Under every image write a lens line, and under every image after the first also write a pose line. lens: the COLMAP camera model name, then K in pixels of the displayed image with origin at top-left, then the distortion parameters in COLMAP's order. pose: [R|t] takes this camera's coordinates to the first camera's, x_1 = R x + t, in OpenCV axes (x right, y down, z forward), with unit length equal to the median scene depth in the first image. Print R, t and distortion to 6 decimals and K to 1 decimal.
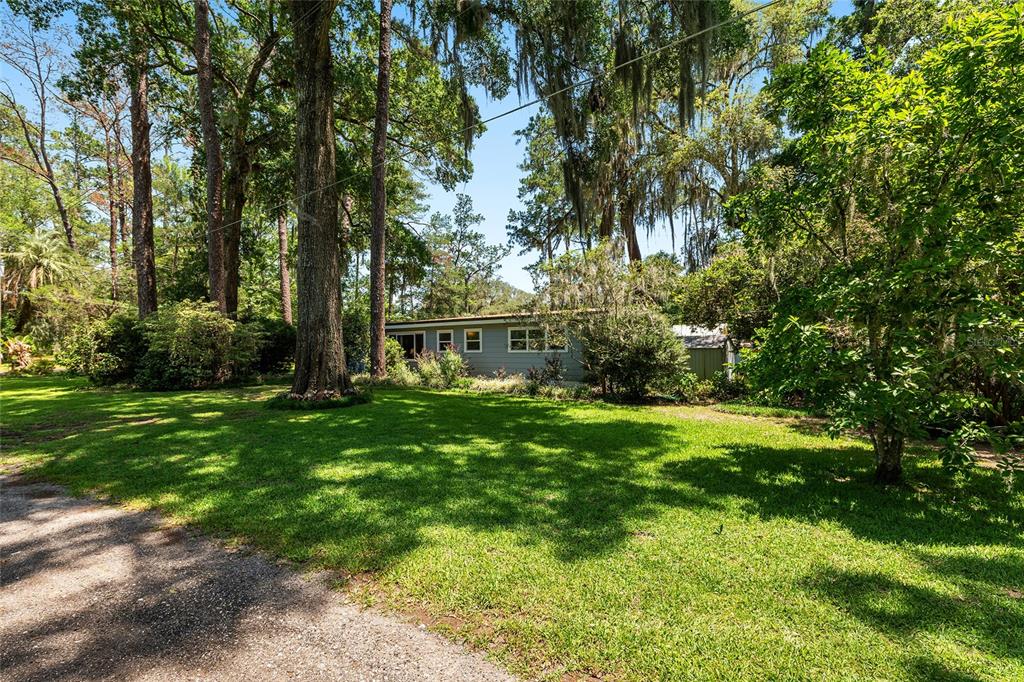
lens RADIAL K [[473.4, 0, 516.8], [0, 473.4, 343.6], [0, 0, 1]] dist [0.002865, 0.000067]
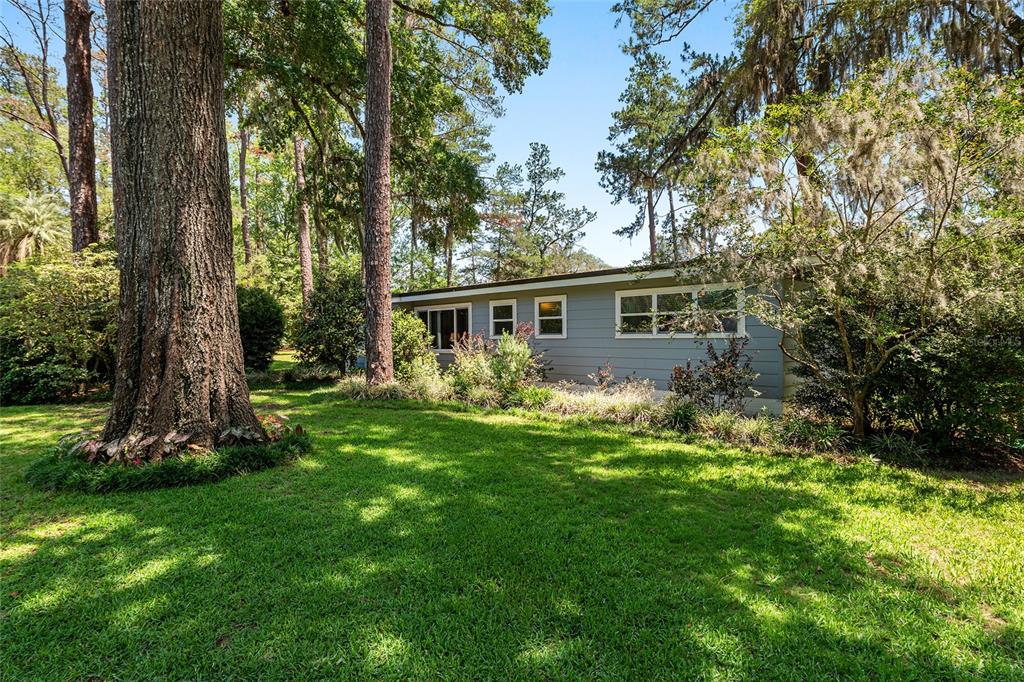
lens RADIAL K [[539.6, 0, 516.1], [0, 539.6, 337.8], [0, 0, 1]] dist [-0.002896, 0.000372]
pose [[0.987953, -0.000035, -0.154754, -0.024716], [0.002118, 0.999909, 0.013294, 0.006671], [0.154740, -0.013461, 0.987864, 0.265000]]
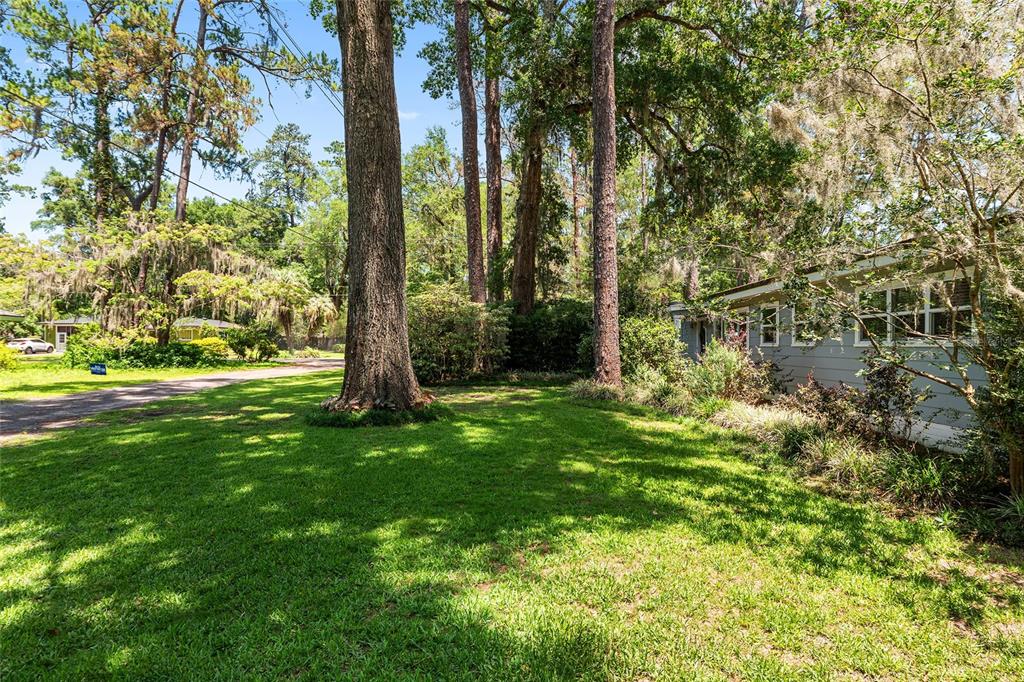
lens RADIAL K [[584.3, 0, 511.7], [0, 584.3, 342.4], [0, 0, 1]] dist [-0.007608, -0.000484]
pose [[0.566528, 0.002561, -0.824039, 0.166396], [0.002684, 0.999984, 0.004953, 0.007867], [0.824038, -0.005018, 0.566512, 0.315030]]
